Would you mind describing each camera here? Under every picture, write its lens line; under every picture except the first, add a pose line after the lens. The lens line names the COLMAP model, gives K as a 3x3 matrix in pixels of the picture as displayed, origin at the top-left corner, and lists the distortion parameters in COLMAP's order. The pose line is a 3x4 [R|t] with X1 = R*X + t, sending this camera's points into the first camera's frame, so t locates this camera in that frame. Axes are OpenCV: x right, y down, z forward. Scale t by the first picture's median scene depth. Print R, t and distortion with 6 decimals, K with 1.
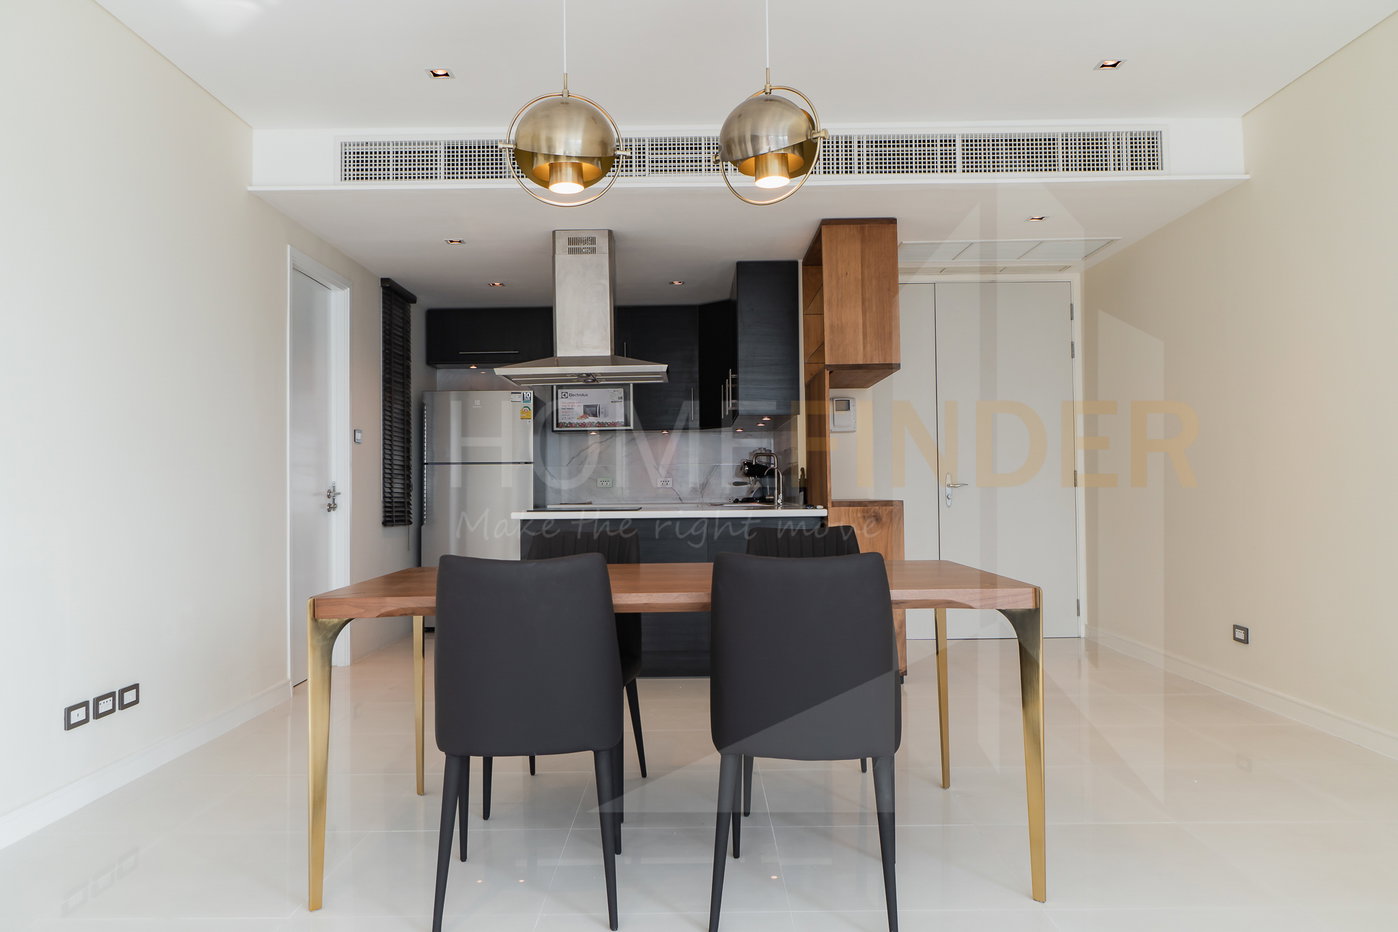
lens RADIAL K [[1066.6, 0, 699.0], [0, 1066.6, 466.0], [0, 0, 1]] dist [0.052208, -0.001835]
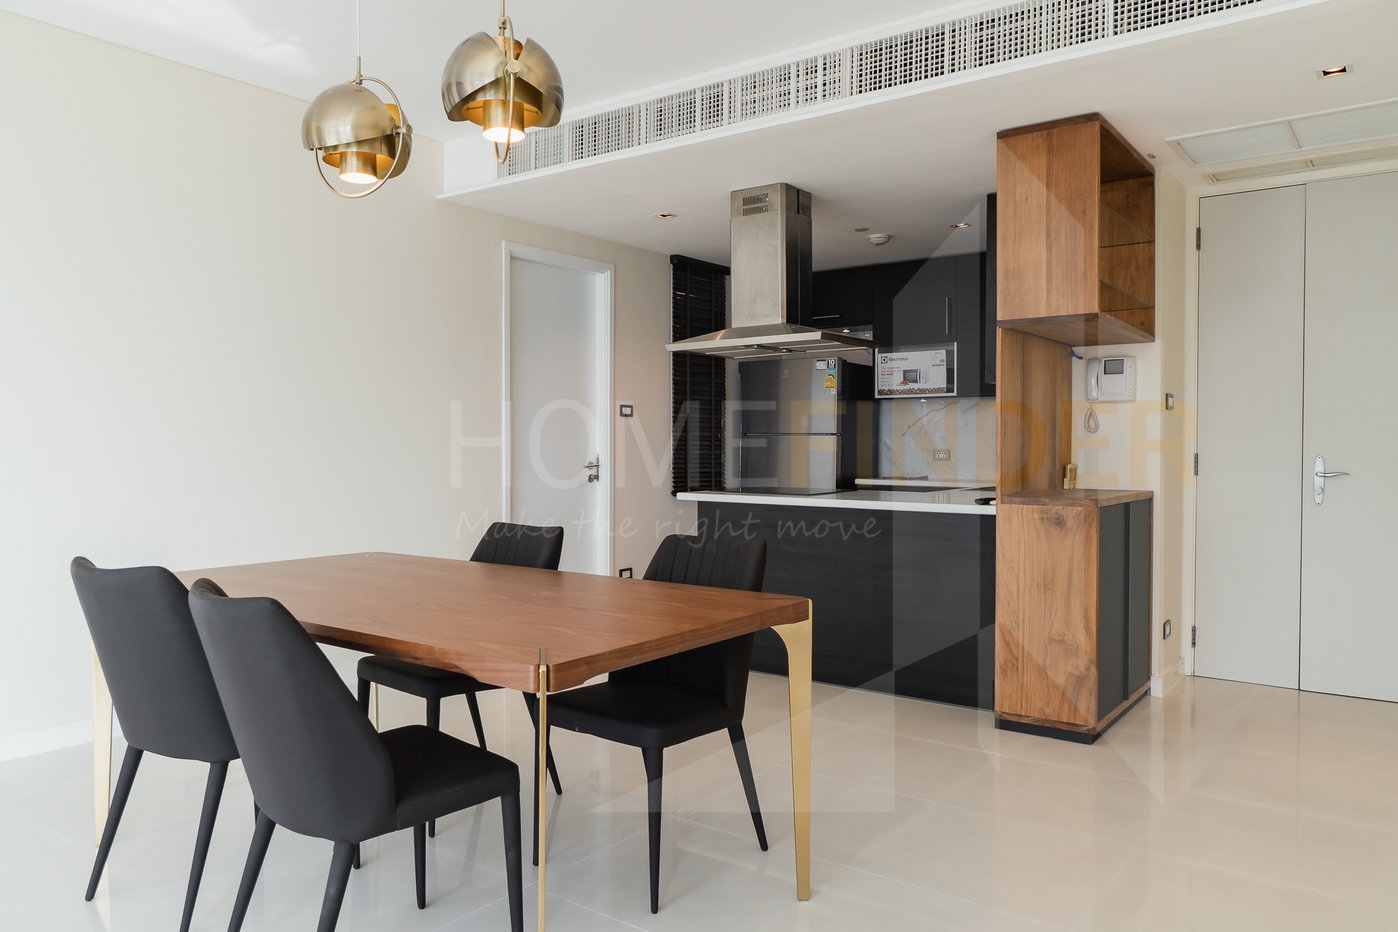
lens RADIAL K [[1066.6, 0, 699.0], [0, 1066.6, 466.0], [0, 0, 1]] dist [0.052208, -0.001835]
pose [[0.788910, 0.026837, -0.613922, 0.418767], [0.002945, 0.998869, 0.047449, -0.026064], [0.614502, -0.039242, 0.787939, 0.239748]]
